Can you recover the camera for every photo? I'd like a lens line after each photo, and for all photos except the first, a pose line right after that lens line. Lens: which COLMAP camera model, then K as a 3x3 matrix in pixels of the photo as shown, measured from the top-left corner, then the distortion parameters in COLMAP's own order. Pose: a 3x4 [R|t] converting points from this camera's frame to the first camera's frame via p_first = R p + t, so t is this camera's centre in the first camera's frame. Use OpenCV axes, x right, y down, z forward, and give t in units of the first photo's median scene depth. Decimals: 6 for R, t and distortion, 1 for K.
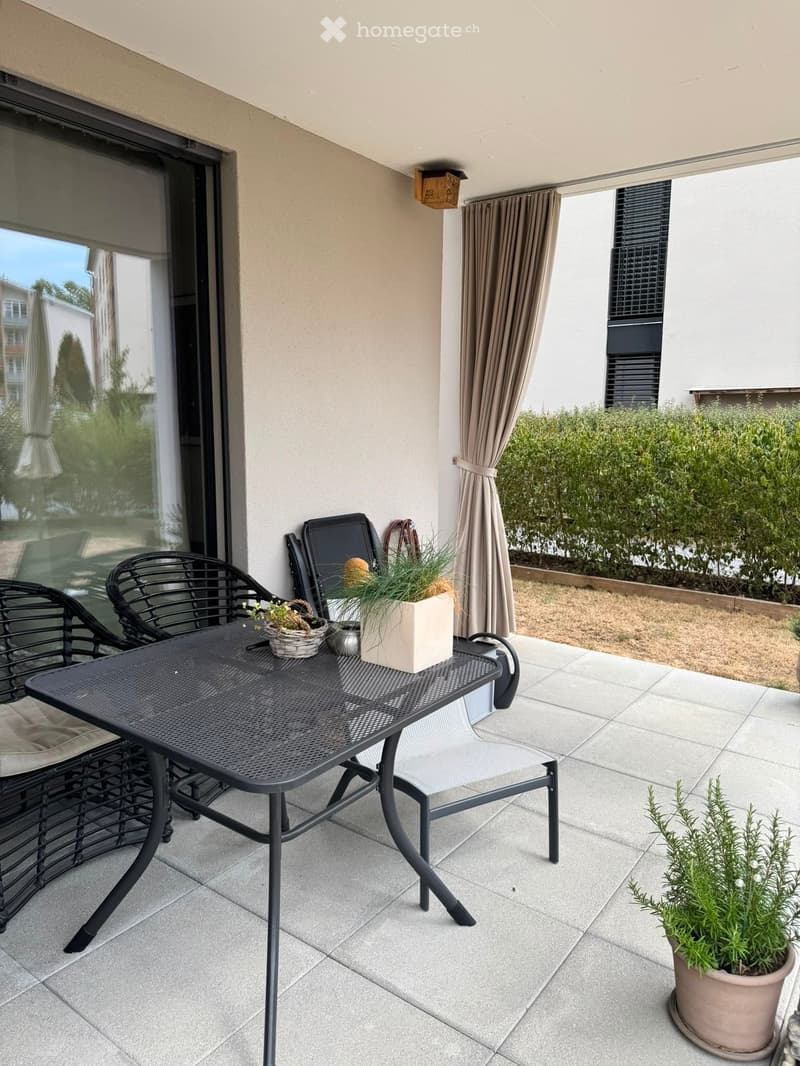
lens RADIAL K [[759.2, 0, 401.2], [0, 759.2, 528.9], [0, 0, 1]] dist [0.037181, -0.034392]
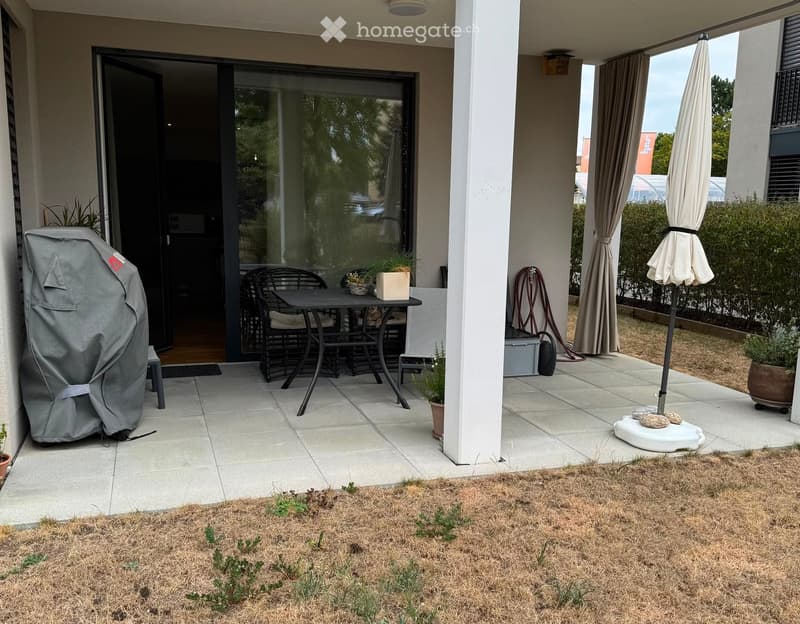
lens RADIAL K [[691.8, 0, 400.0], [0, 691.8, 312.0], [0, 0, 1]] dist [0.134389, -0.005774]
pose [[0.839154, 0.085611, -0.537113, 0.651196], [-0.087113, 0.995941, 0.022643, 0.083502], [0.536872, 0.027788, 0.843206, -0.471621]]
